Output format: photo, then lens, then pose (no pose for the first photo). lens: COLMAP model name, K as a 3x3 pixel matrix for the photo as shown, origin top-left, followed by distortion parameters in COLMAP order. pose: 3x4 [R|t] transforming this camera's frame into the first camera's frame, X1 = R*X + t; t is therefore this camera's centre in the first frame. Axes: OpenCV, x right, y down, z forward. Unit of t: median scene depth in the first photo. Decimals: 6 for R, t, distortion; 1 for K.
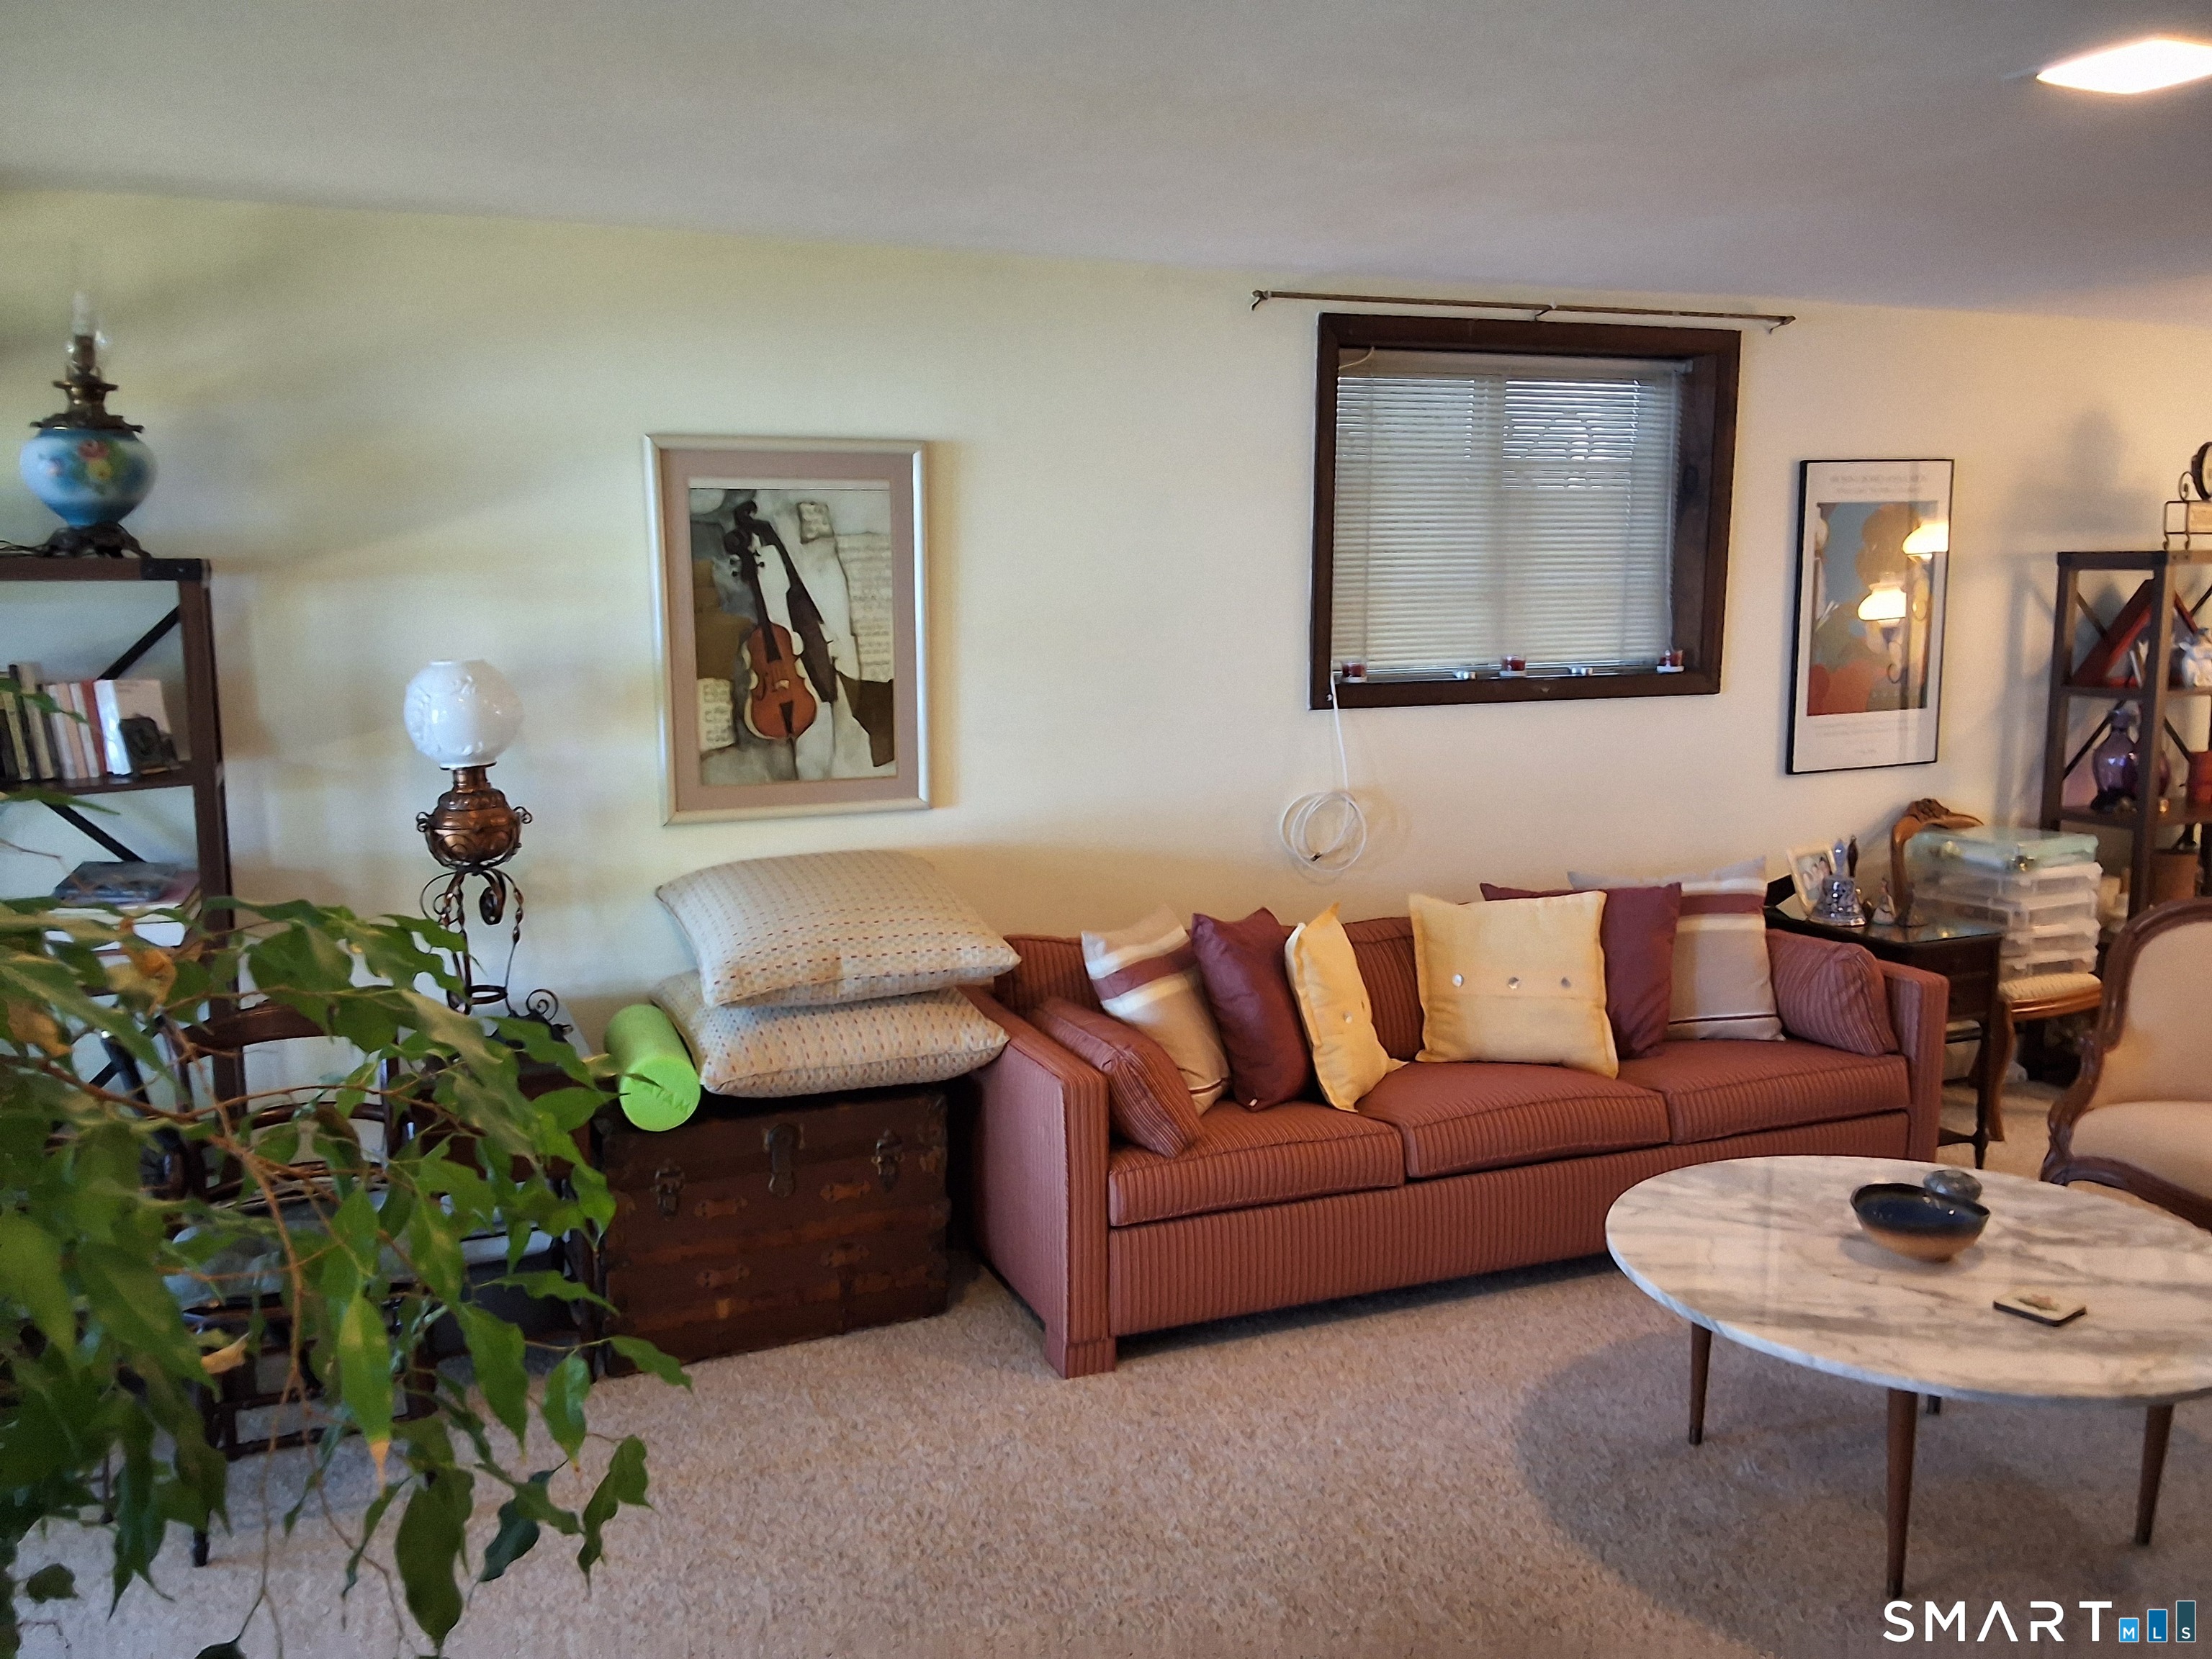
lens RADIAL K [[1805.2, 0, 1093.1], [0, 1805.2, 825.8], [0, 0, 1]] dist [0.143581, -0.225847]
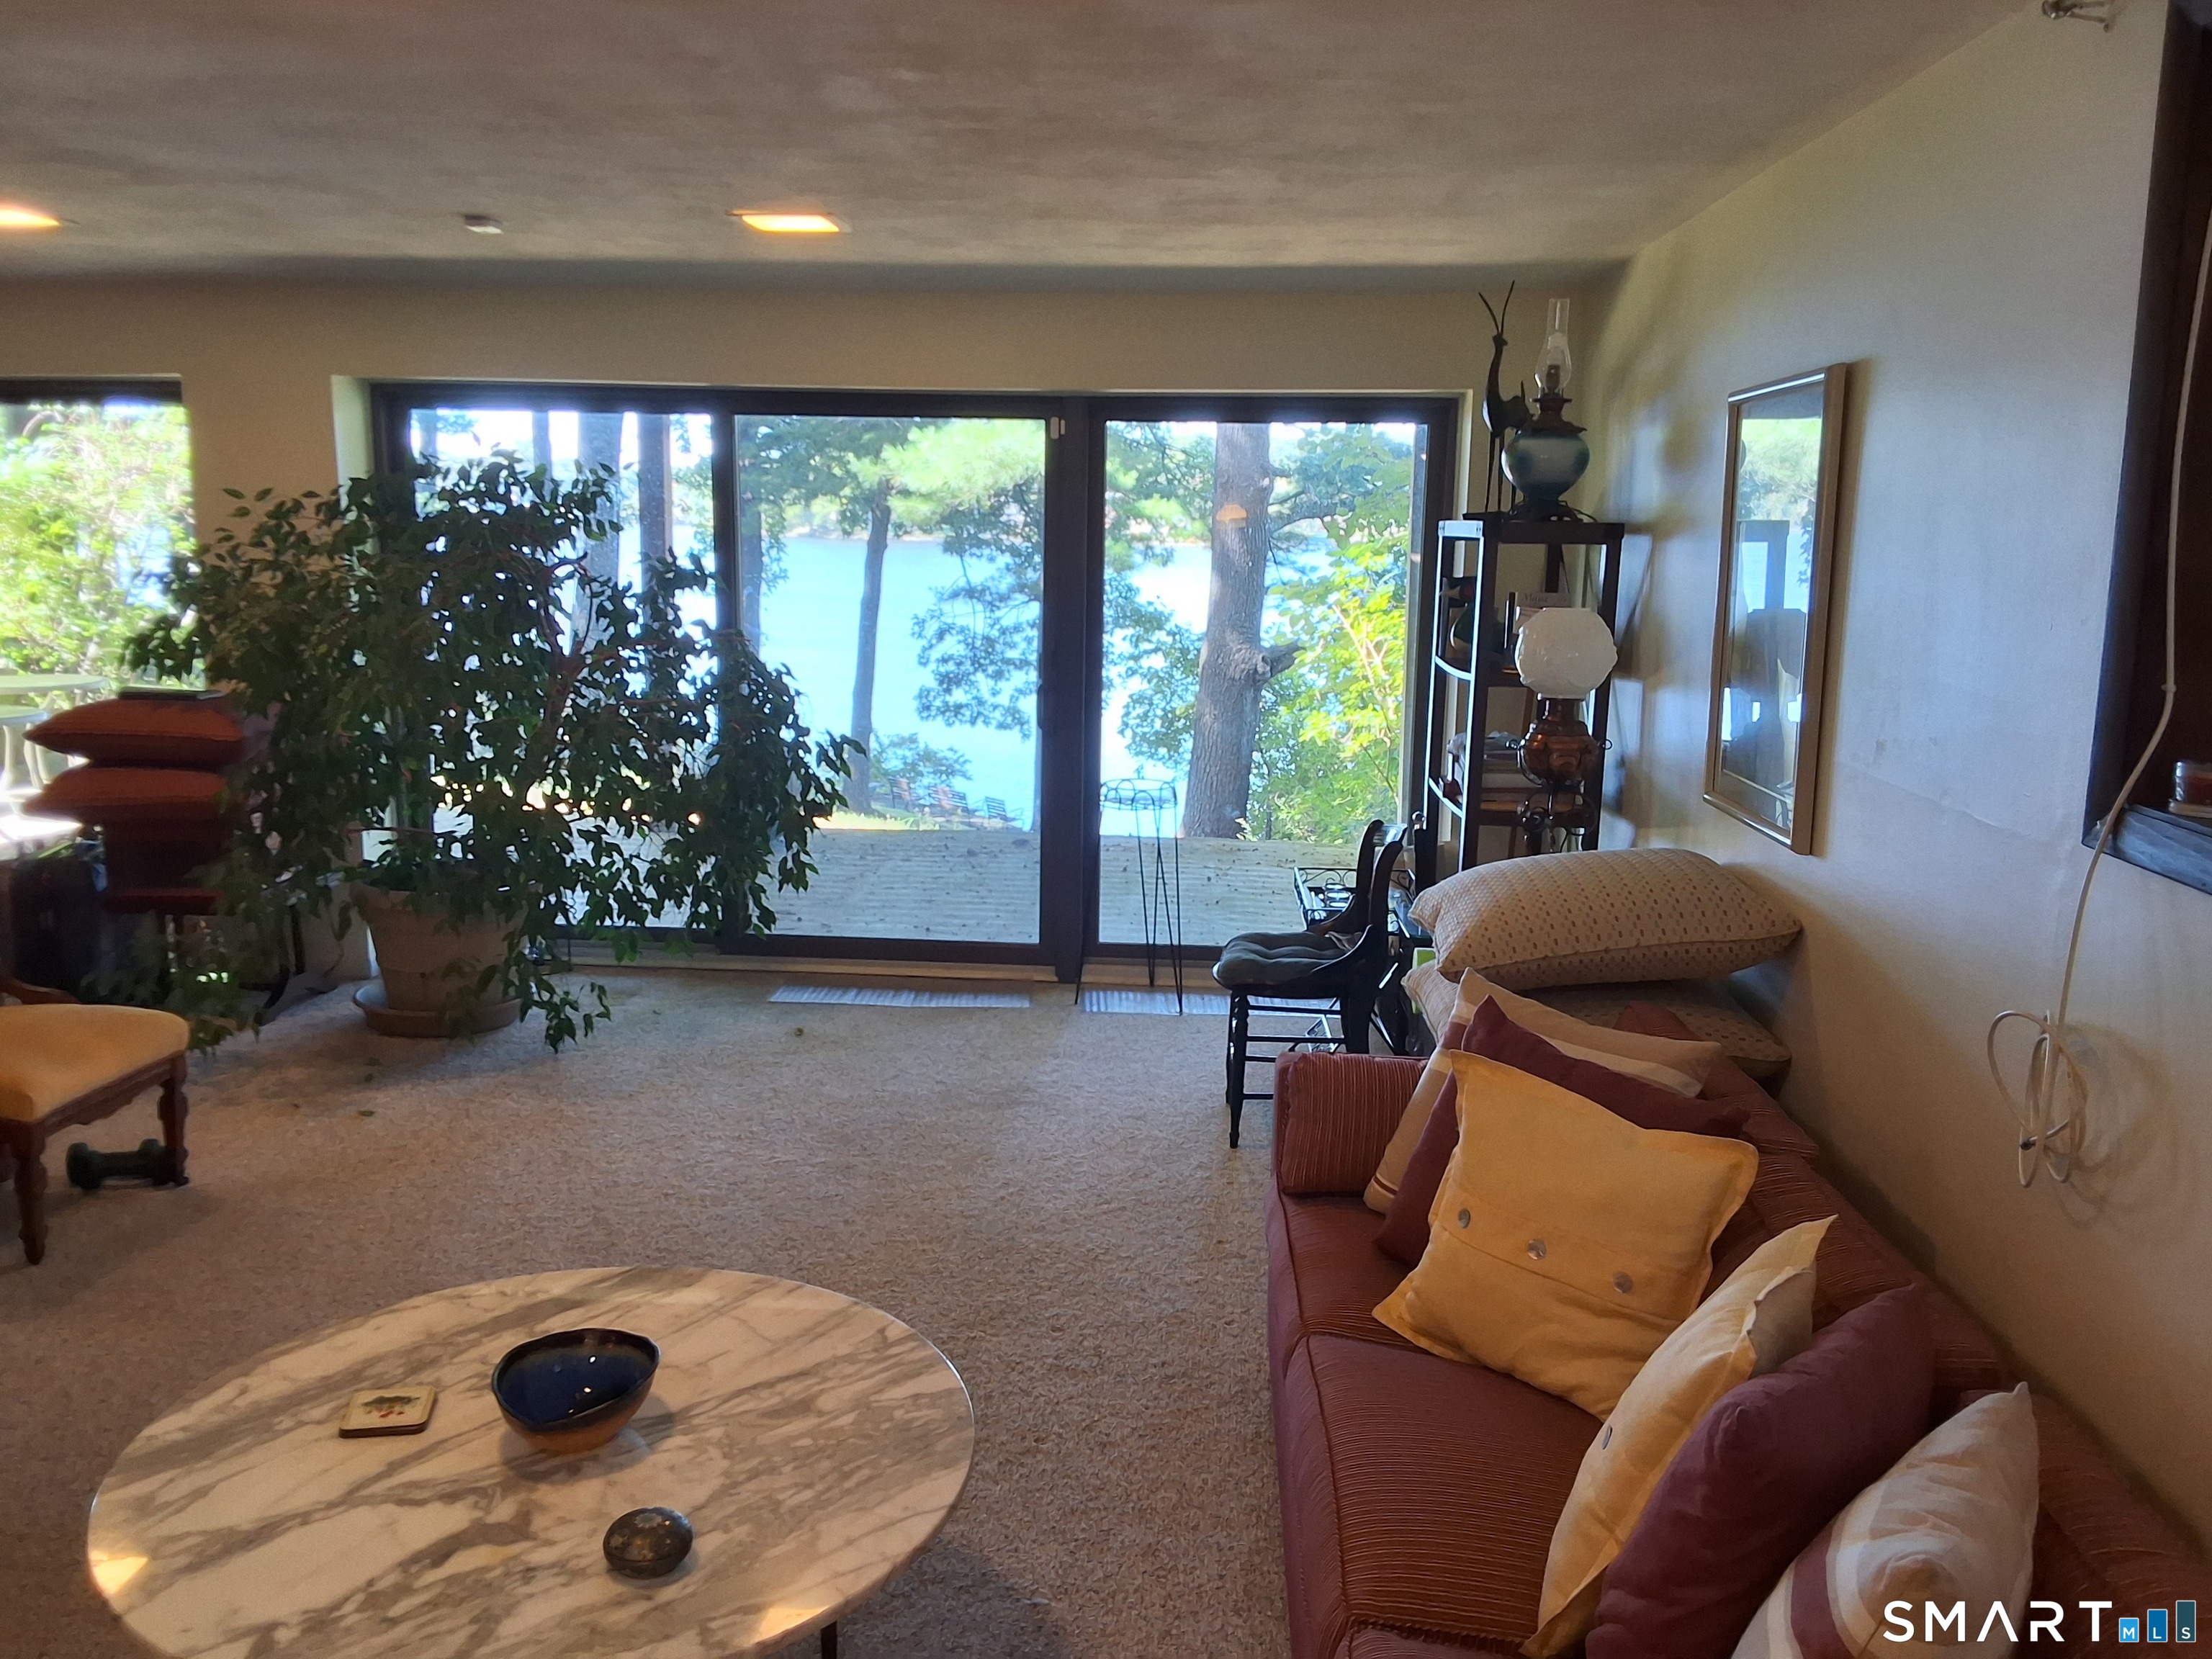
lens RADIAL K [[1805.2, 0, 1093.1], [0, 1805.2, 825.8], [0, 0, 1]] dist [0.143581, -0.225847]
pose [[-0.451047, 0.144216, -0.880771, 0.619954], [-0.137390, 0.963876, 0.228182, -0.132780], [0.881862, 0.223930, -0.414940, 0.912388]]
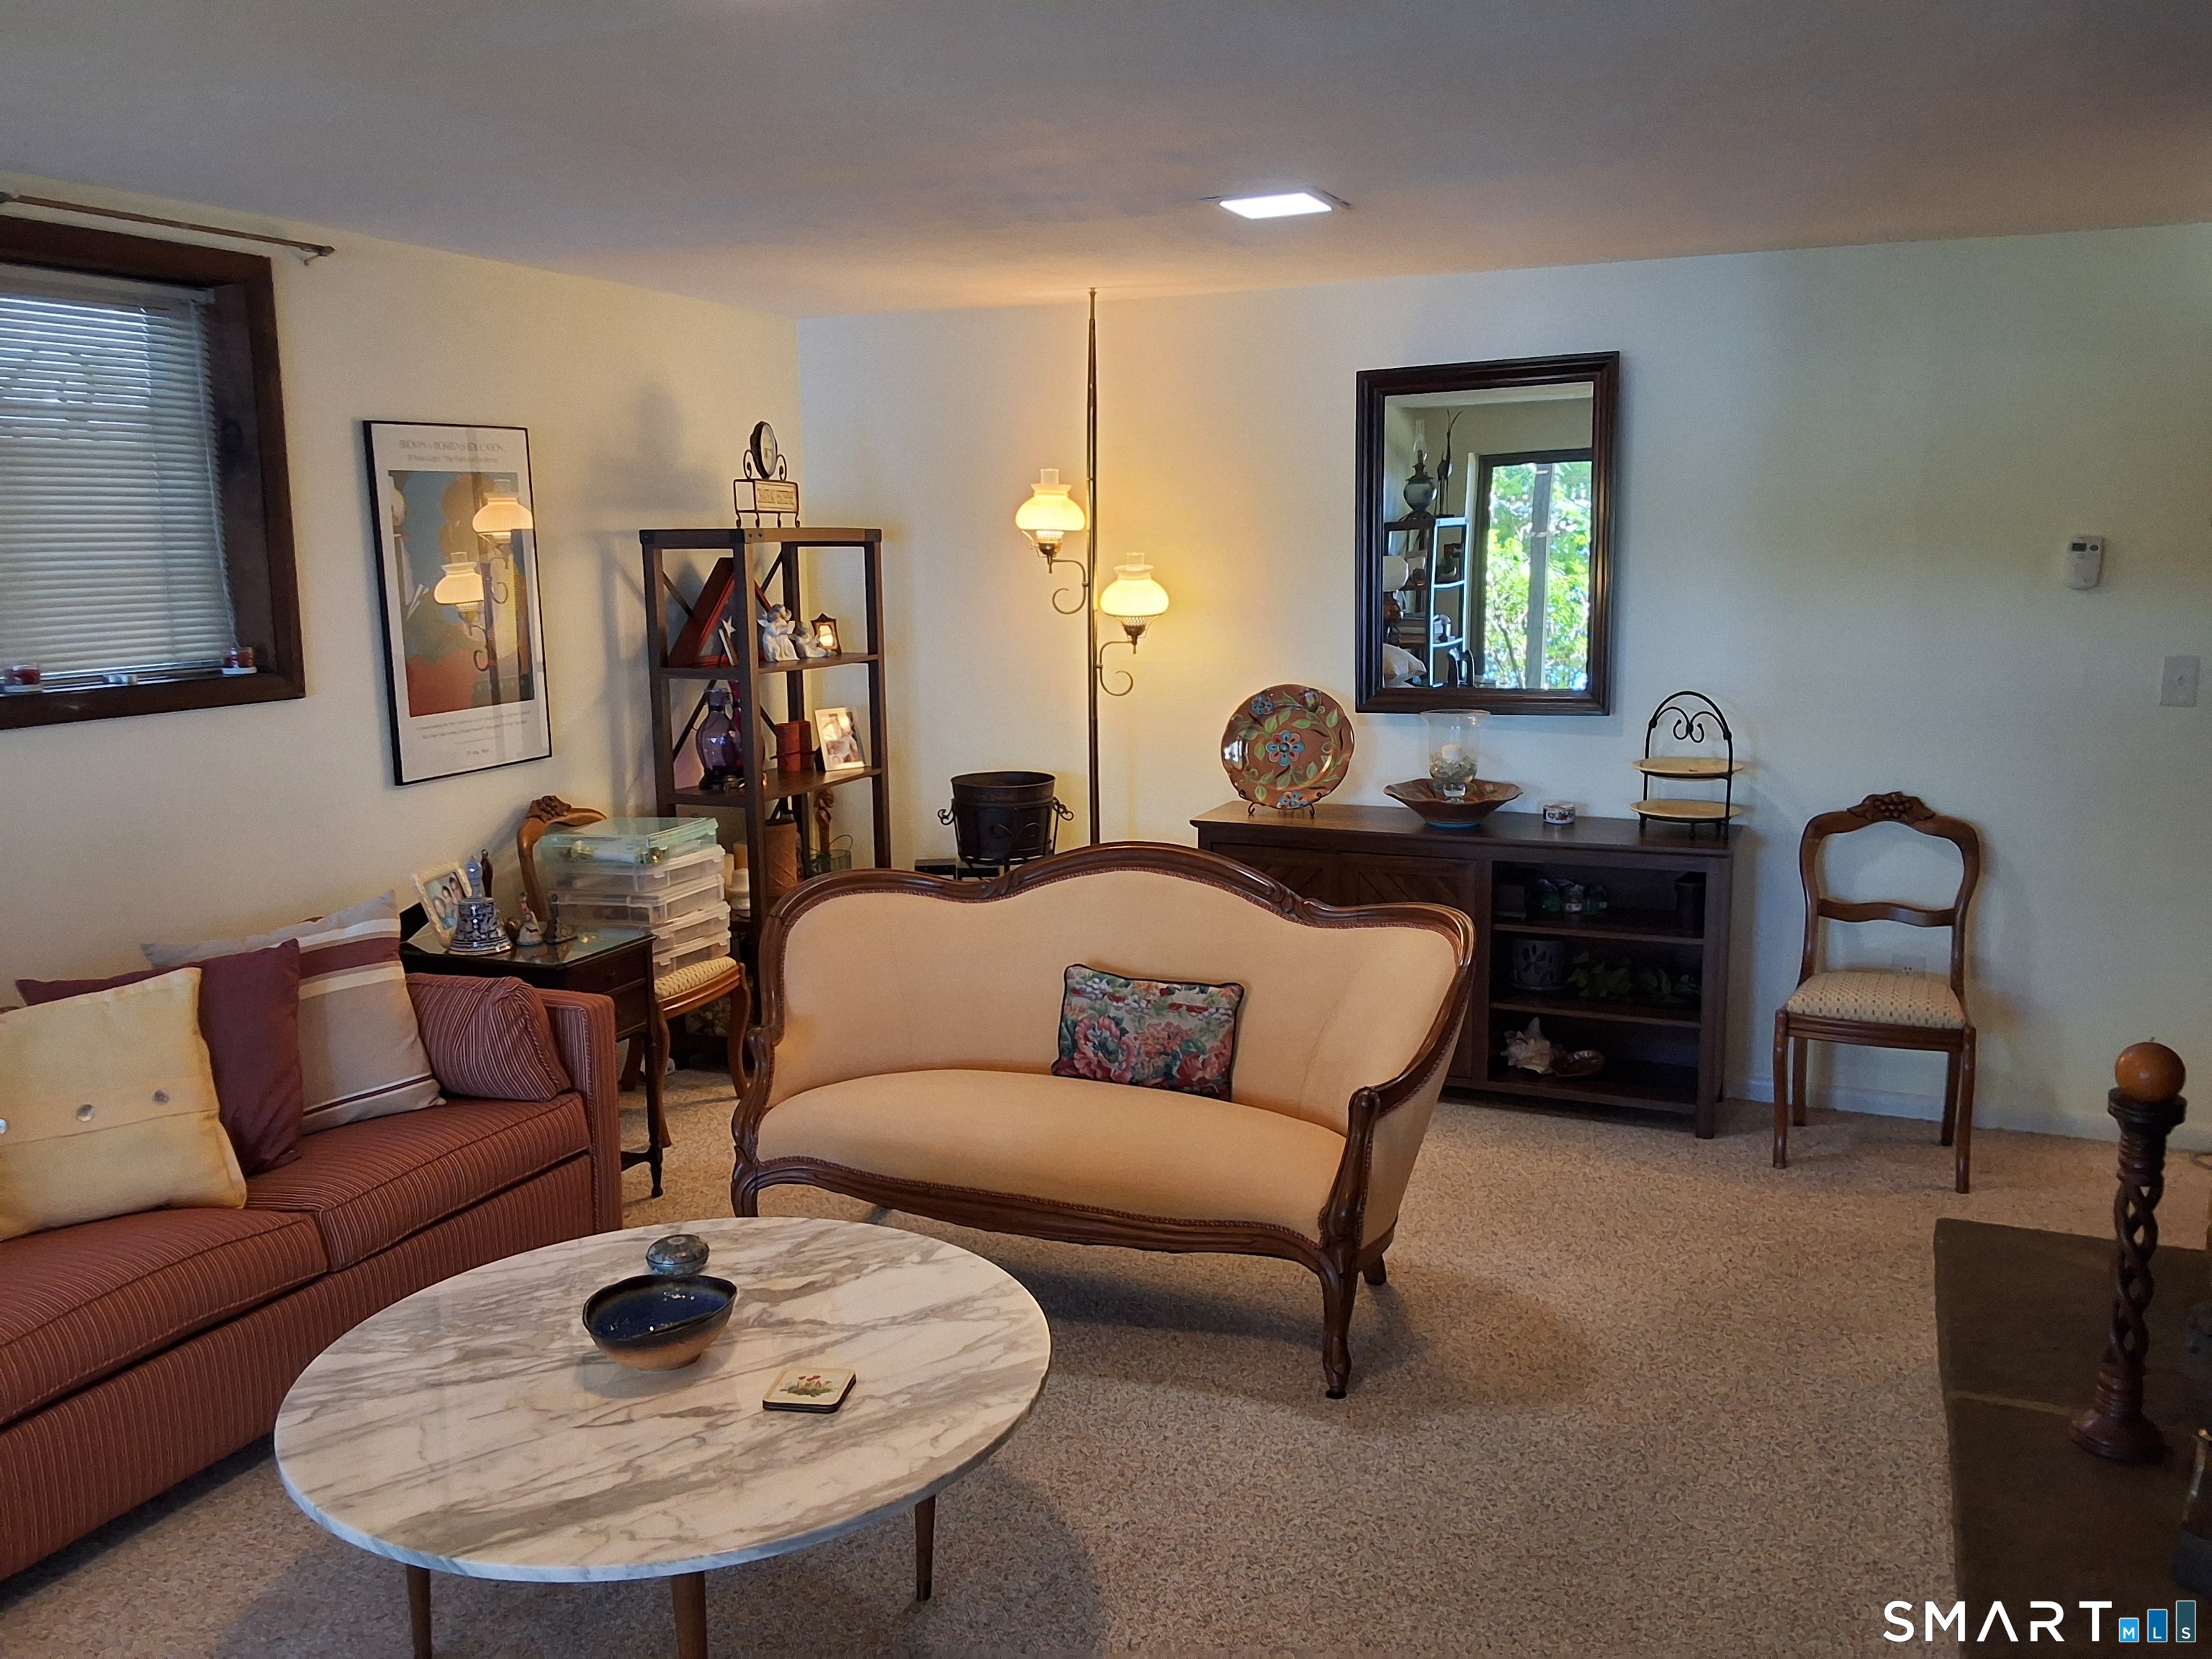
lens RADIAL K [[1805.2, 0, 1093.1], [0, 1805.2, 825.8], [0, 0, 1]] dist [0.143581, -0.225847]
pose [[0.727829, -0.114857, 0.676072, 0.032721], [0.108161, 0.992761, 0.052217, -0.020351], [-0.677176, 0.035120, 0.734983, 0.153747]]
